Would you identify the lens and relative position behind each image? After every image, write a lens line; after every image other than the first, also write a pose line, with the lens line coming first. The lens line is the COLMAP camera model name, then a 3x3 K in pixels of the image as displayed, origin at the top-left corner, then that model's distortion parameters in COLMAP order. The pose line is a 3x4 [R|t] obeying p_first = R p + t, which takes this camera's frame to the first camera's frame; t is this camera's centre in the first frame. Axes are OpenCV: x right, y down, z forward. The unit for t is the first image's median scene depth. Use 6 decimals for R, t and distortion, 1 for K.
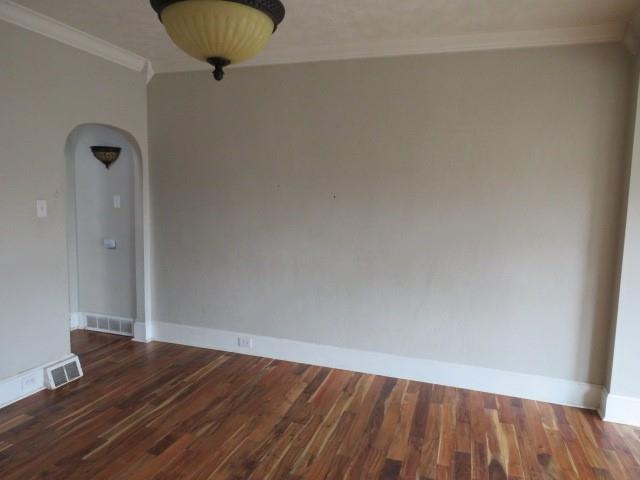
lens RADIAL K [[454.4, 0, 320.9], [0, 454.4, 243.0], [0, 0, 1]] dist [-0.024705, 0.005439]
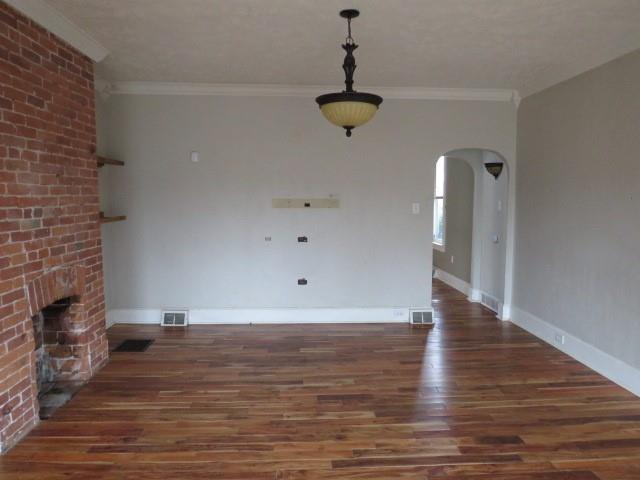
lens RADIAL K [[454.4, 0, 314.9], [0, 454.4, 239.8], [0, 0, 1]] dist [-0.024705, 0.005439]
pose [[0.365057, 0.065867, -0.928652, 0.772741], [-0.093210, 0.995068, 0.033937, 0.013304], [0.926307, 0.074171, 0.369396, 0.091093]]
